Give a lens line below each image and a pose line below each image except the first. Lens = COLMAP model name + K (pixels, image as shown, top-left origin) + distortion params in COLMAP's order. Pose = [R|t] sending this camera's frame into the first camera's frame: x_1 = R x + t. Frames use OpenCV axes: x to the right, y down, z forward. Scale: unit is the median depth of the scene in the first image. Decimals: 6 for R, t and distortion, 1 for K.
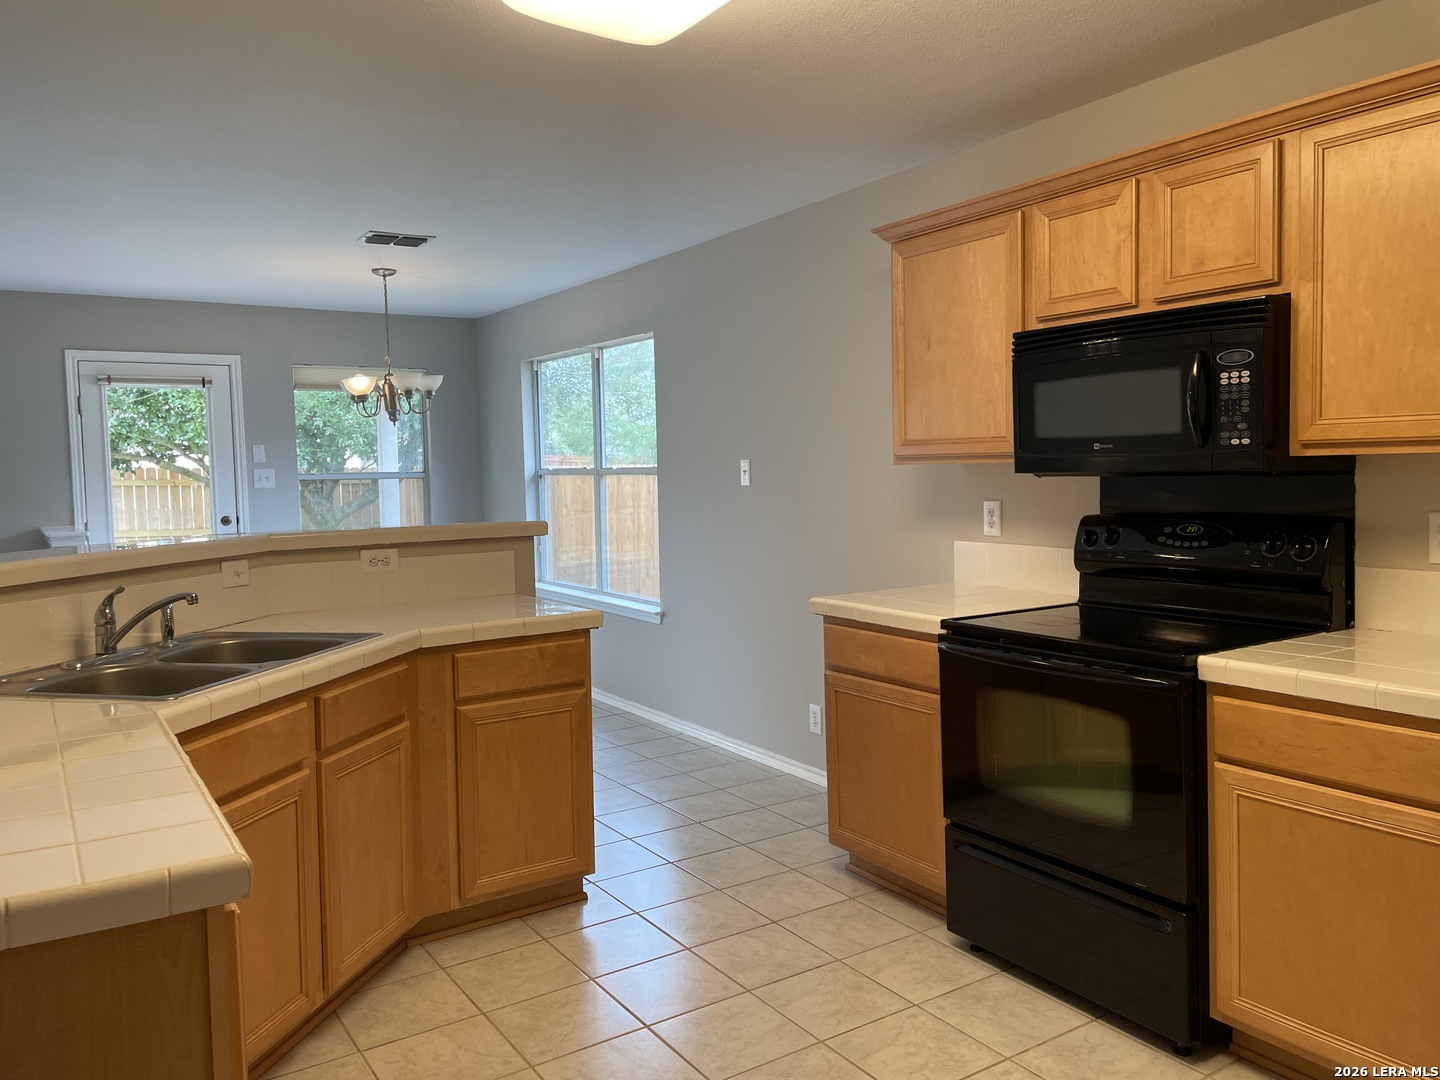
lens RADIAL K [[1082.4, 0, 731.7], [0, 1082.4, 530.7], [0, 0, 1]] dist [0.096191, -0.122417]
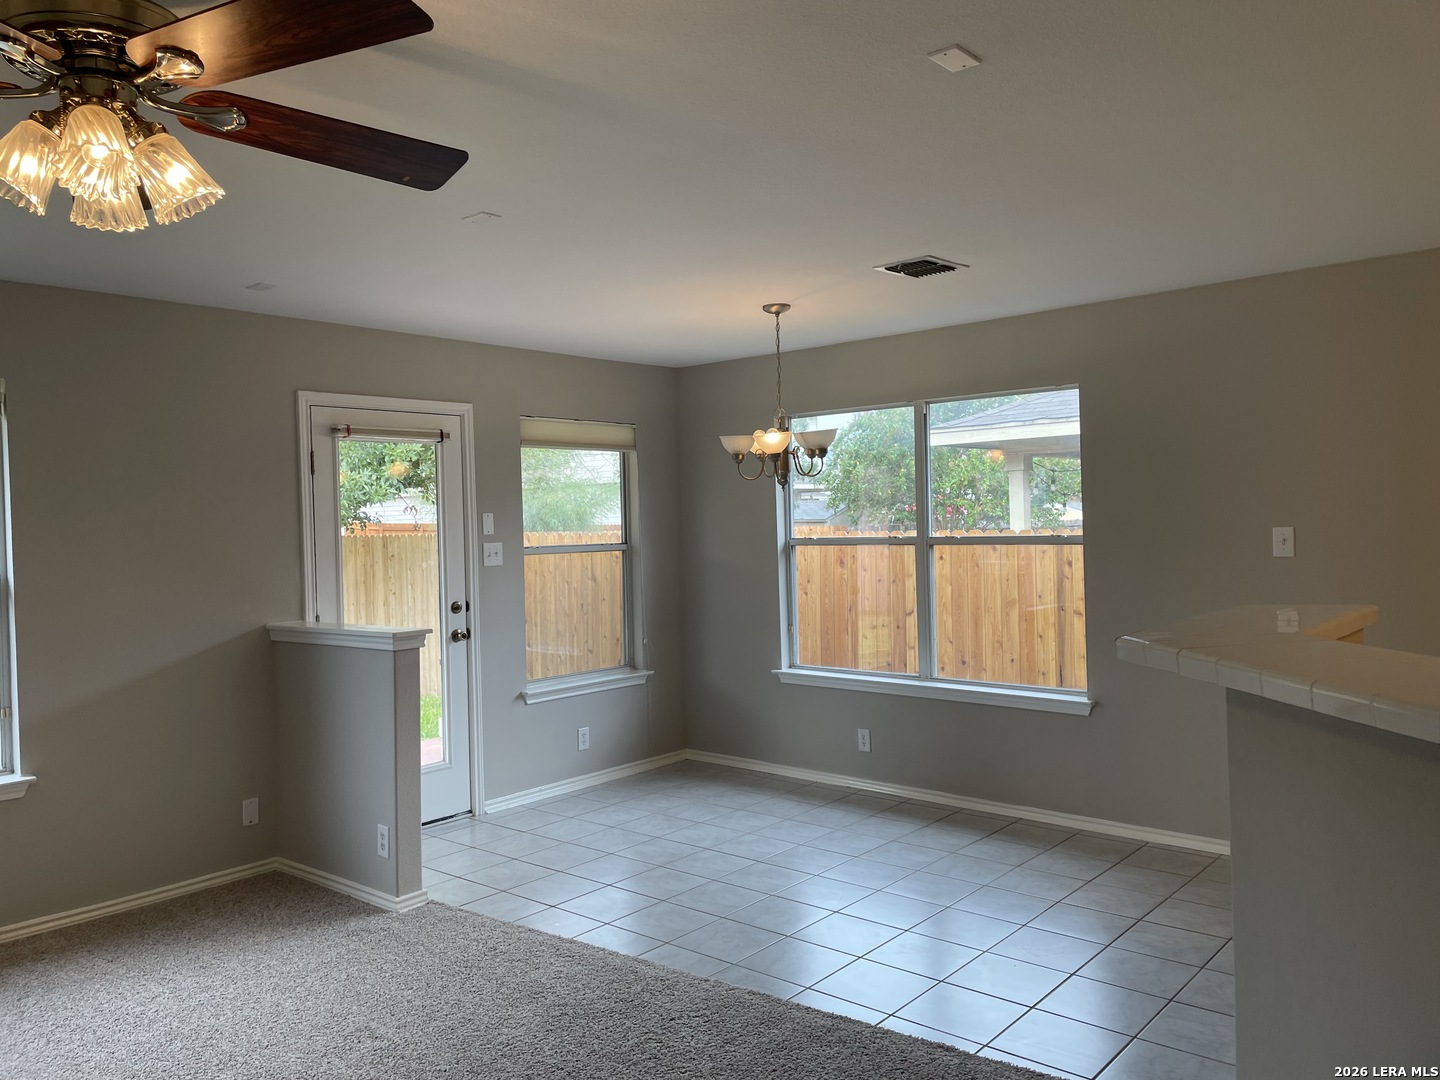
lens RADIAL K [[1082.3, 0, 714.2], [0, 1082.3, 524.9], [0, 0, 1]] dist [0.092761, -0.121636]
pose [[0.965077, -0.005247, 0.261913, -0.526175], [0.022186, 0.997844, -0.061760, -0.017139], [-0.261024, 0.065414, 0.963113, 0.195399]]
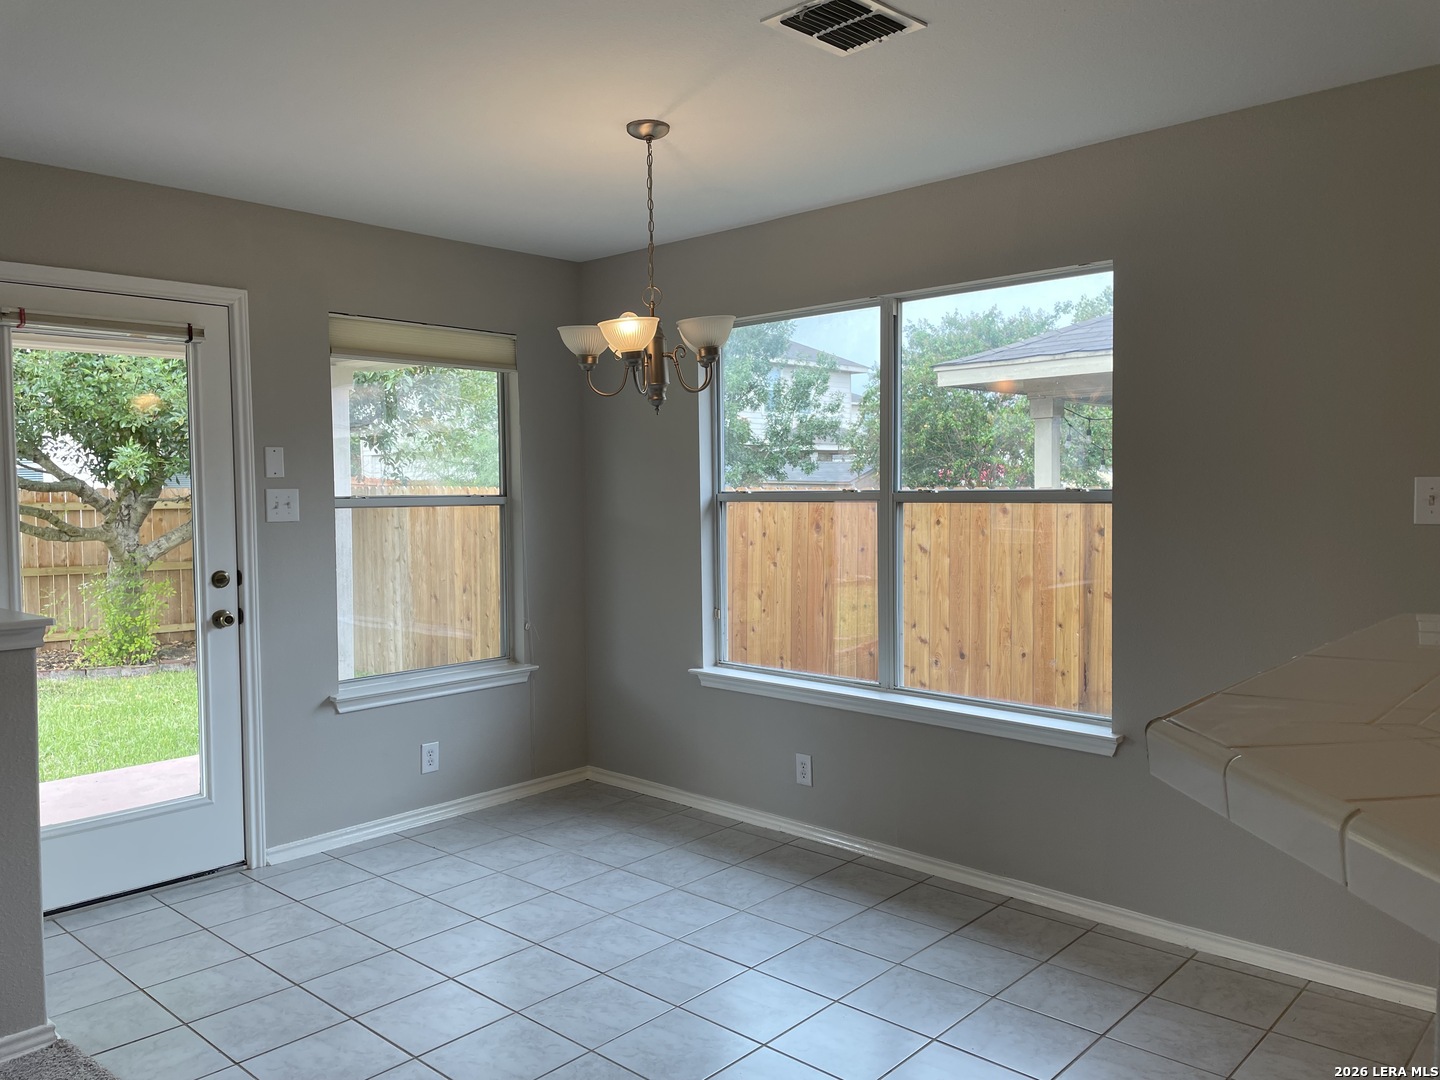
lens RADIAL K [[1082.4, 0, 731.7], [0, 1082.4, 530.7], [0, 0, 1]] dist [0.096191, -0.122417]
pose [[0.971294, 0.000442, 0.237882, -0.366388], [0.005270, 0.999713, -0.023373, -0.020937], [-0.237824, 0.023956, 0.971013, 0.417662]]
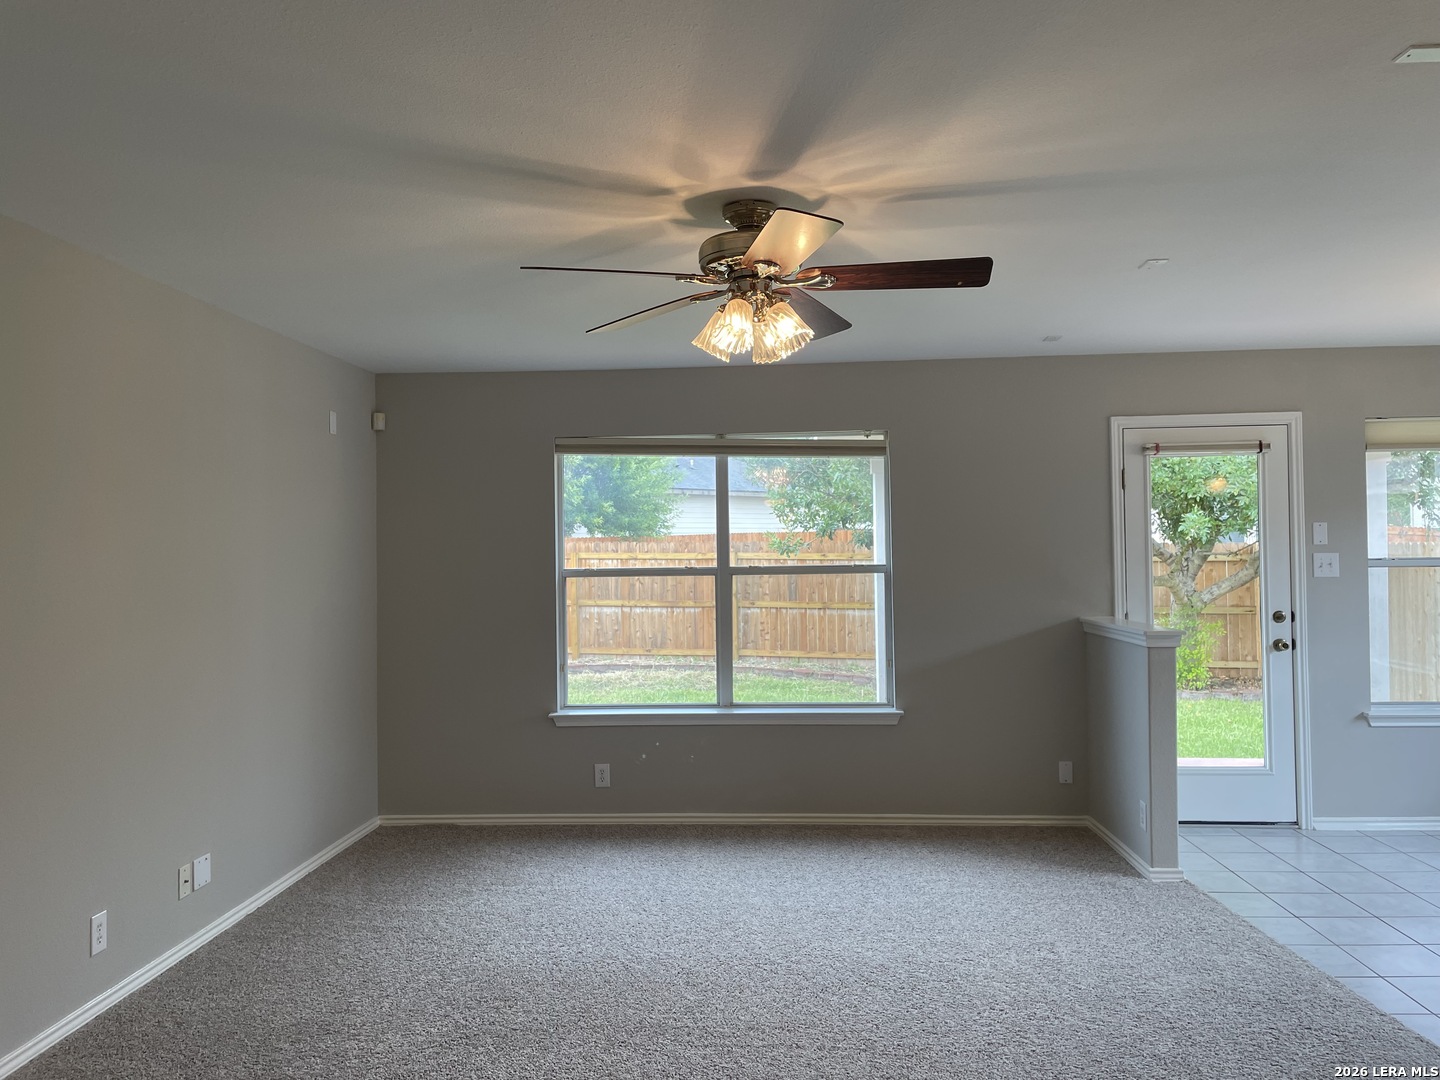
lens RADIAL K [[1084.1, 0, 715.5], [0, 1084.1, 535.9], [0, 0, 1]] dist [0.092506, -0.112965]
pose [[0.796295, 0.003186, -0.604900, -0.325544], [-0.039465, 0.998129, -0.046696, -0.015299], [0.603619, 0.061056, 0.794931, 0.115259]]
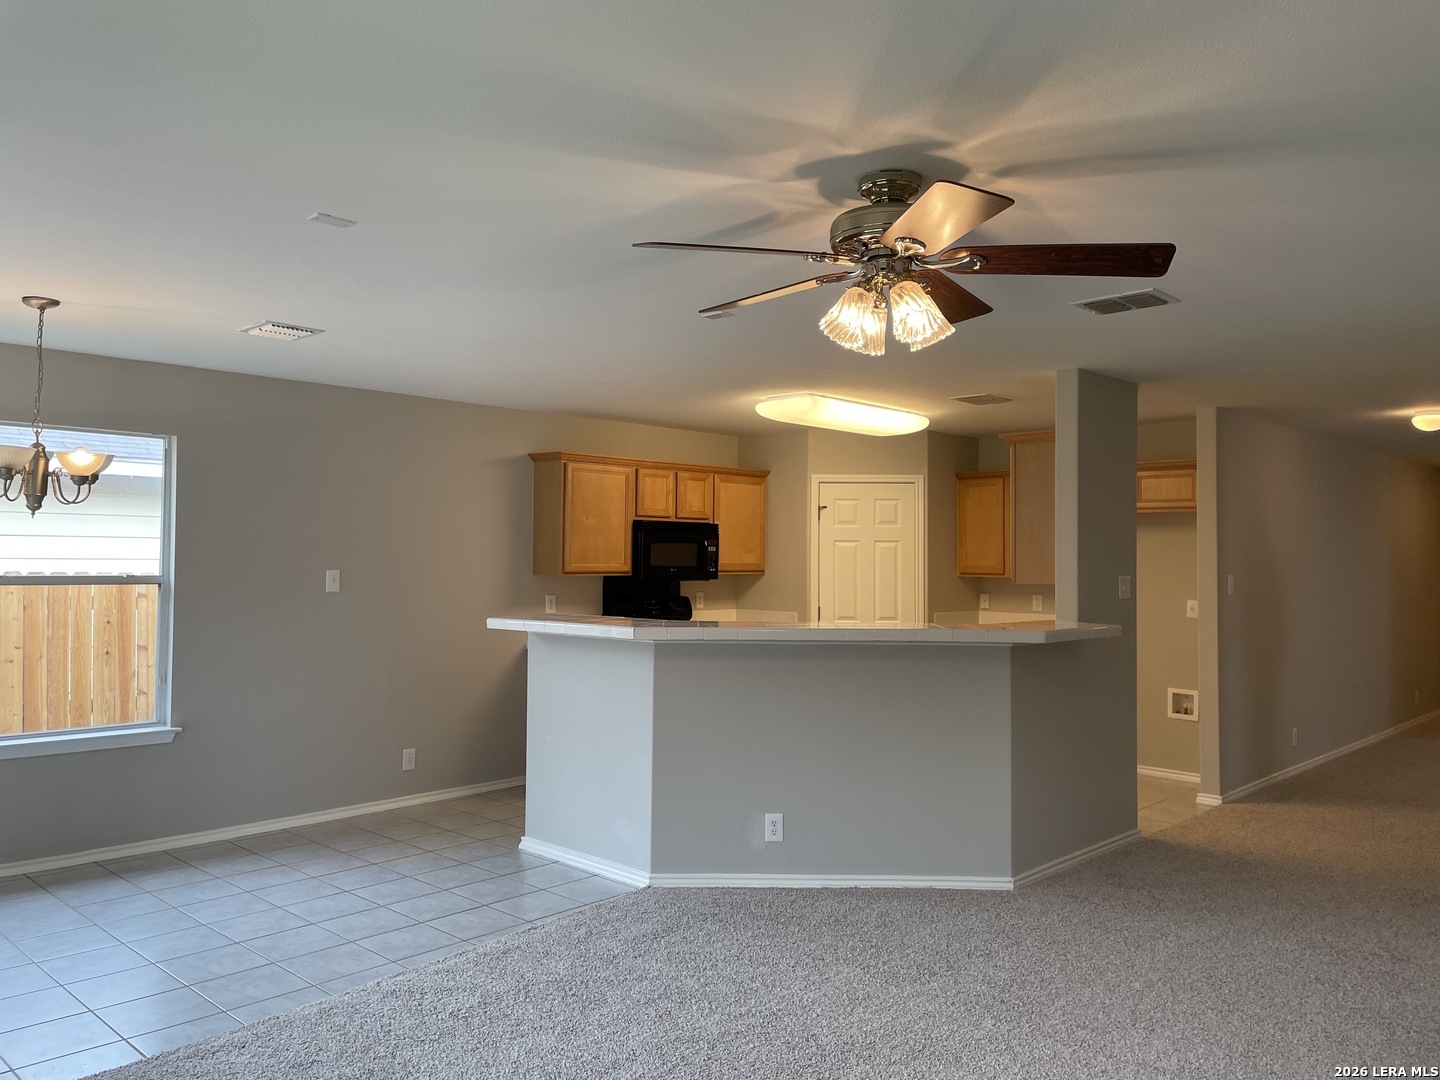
lens RADIAL K [[1082.3, 0, 714.2], [0, 1082.3, 524.9], [0, 0, 1]] dist [0.092761, -0.121636]
pose [[-0.218454, 0.051083, 0.974509, -0.998843], [0.055084, 0.997682, -0.039949, -0.034152], [-0.974291, 0.044953, -0.220762, 0.664658]]
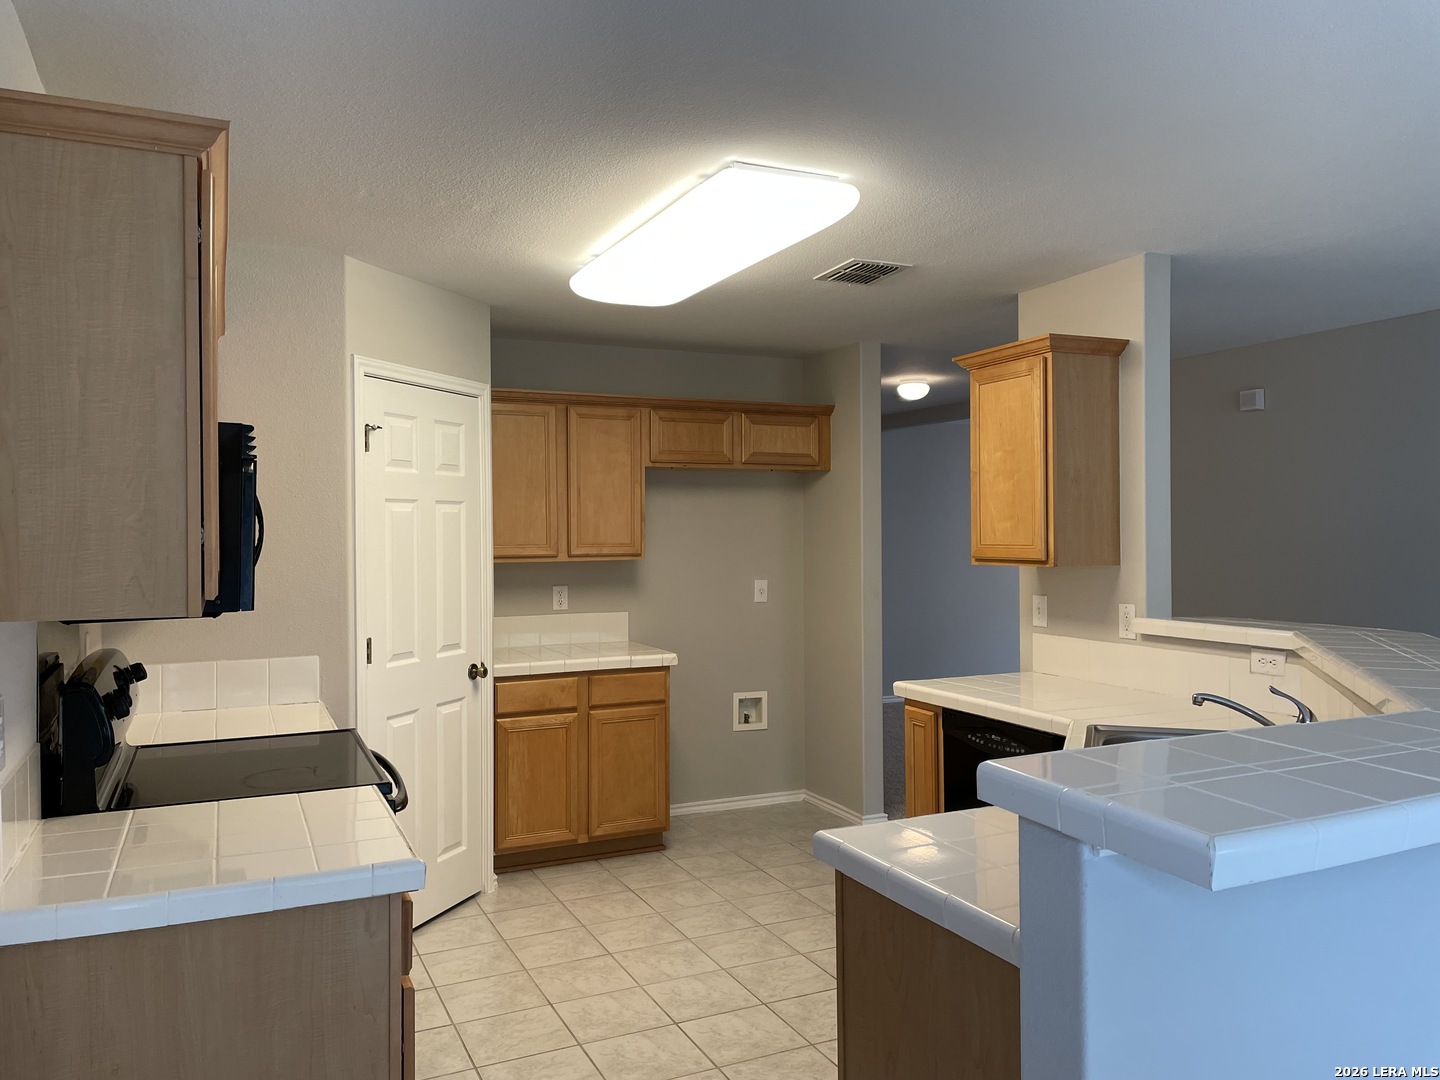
lens RADIAL K [[1082.4, 0, 731.7], [0, 1082.4, 530.7], [0, 0, 1]] dist [0.096191, -0.122417]
pose [[-0.991706, 0.029116, 0.125185, -0.081814], [0.036162, 0.997865, 0.054379, -0.066422], [-0.123335, 0.058455, -0.990642, 0.834094]]
